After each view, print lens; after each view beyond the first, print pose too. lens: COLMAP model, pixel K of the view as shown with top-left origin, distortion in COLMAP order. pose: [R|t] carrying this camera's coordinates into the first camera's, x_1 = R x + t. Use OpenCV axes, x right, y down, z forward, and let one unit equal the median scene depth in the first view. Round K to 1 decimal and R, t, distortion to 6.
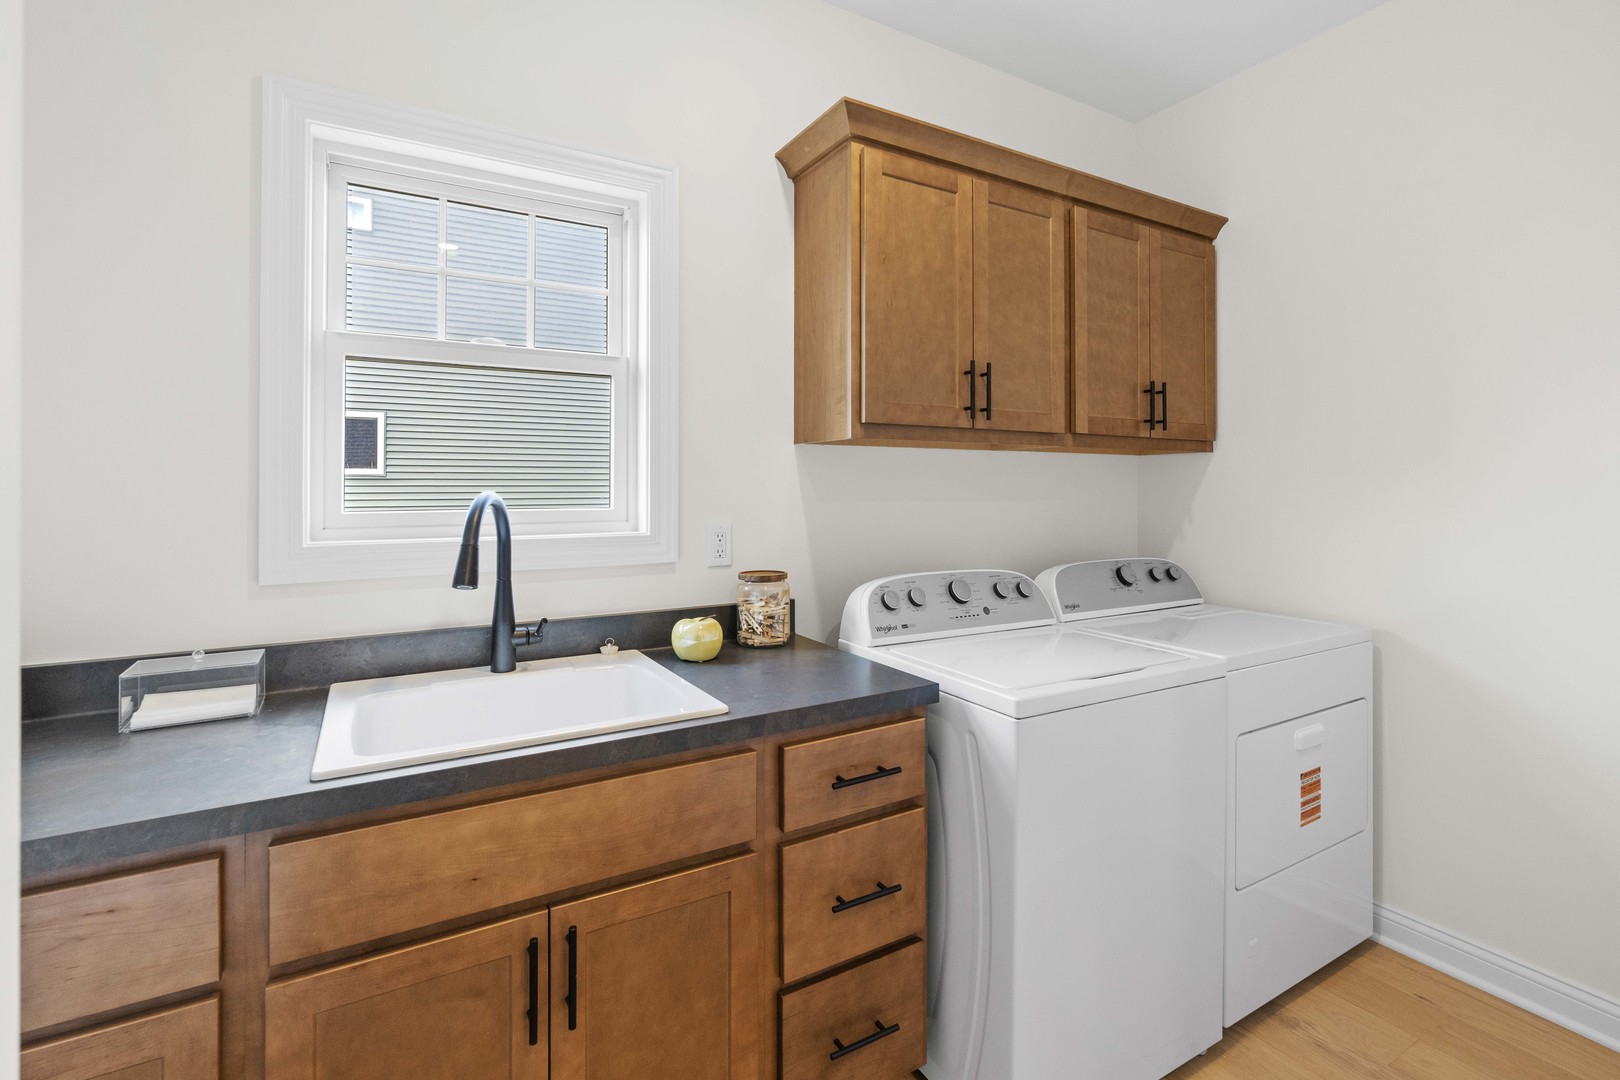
lens RADIAL K [[744.9, 0, 810.3], [0, 744.9, 478.4], [0, 0, 1]] dist [-0.003456, 0.000483]
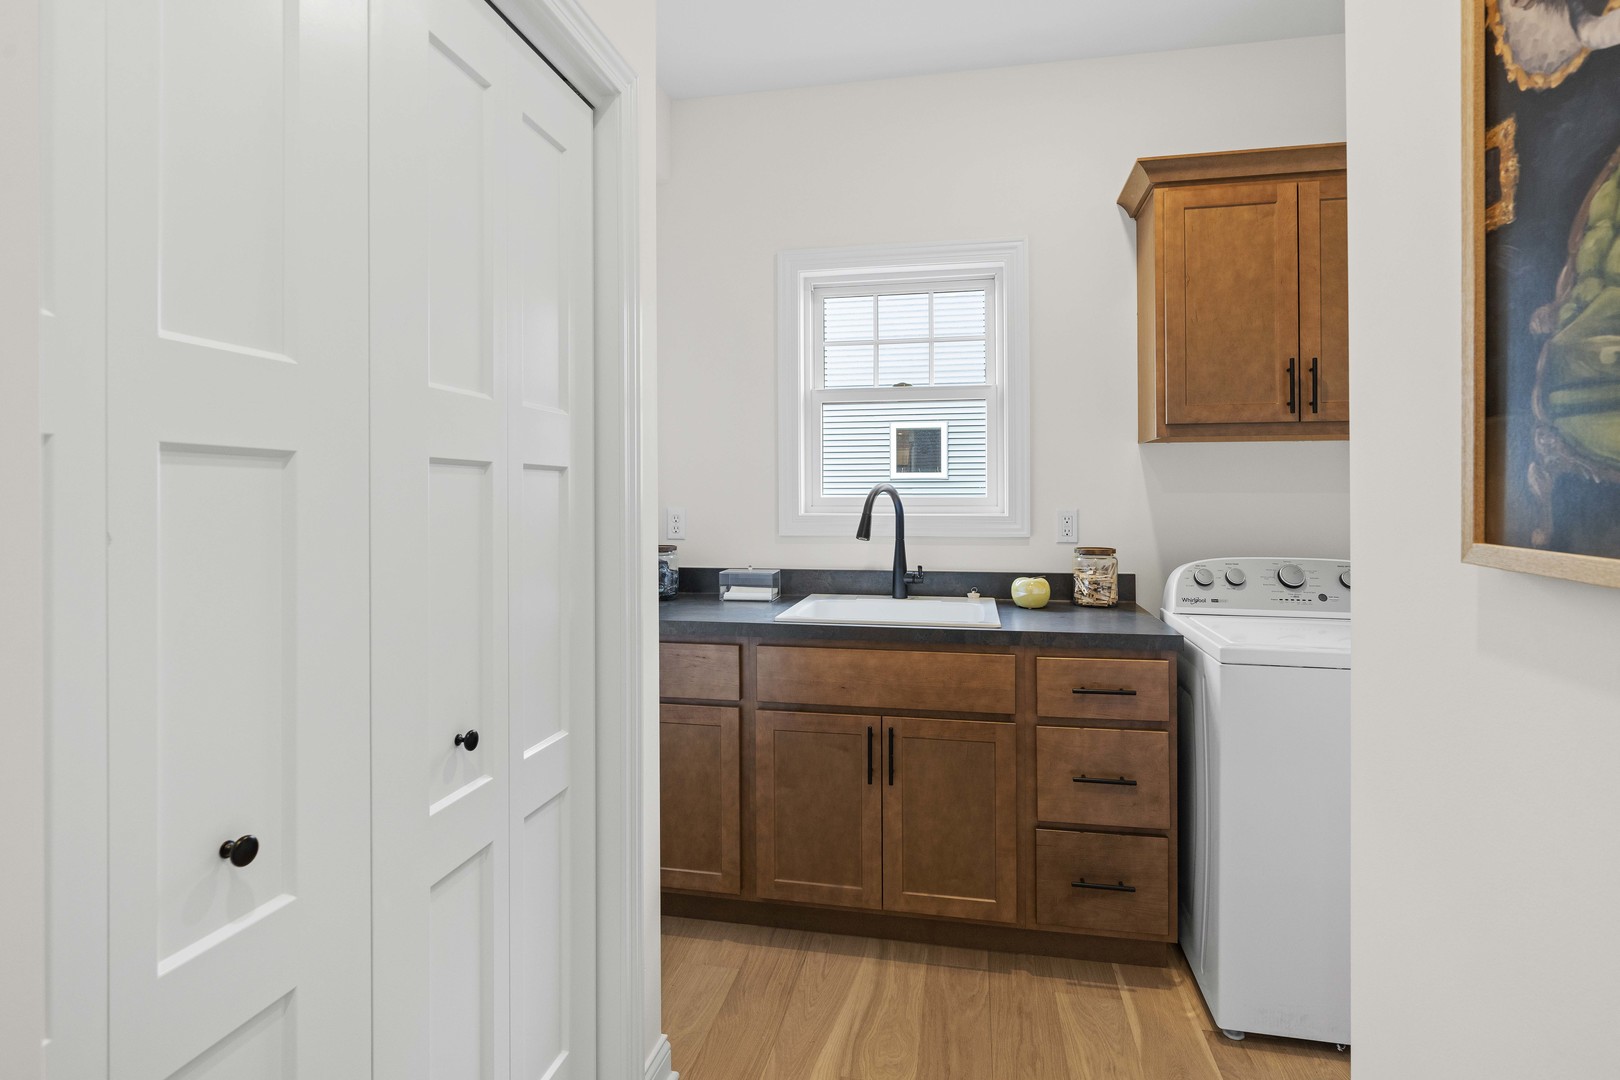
lens RADIAL K [[819.5, 0, 808.9], [0, 819.5, 491.3], [0, 0, 1]] dist [0.001395, 0.000113]
pose [[0.746895, -0.002334, -0.664938, 0.618244], [0.009505, 0.999929, 0.007166, 0.021149], [0.664874, -0.011673, 0.746864, -0.427988]]
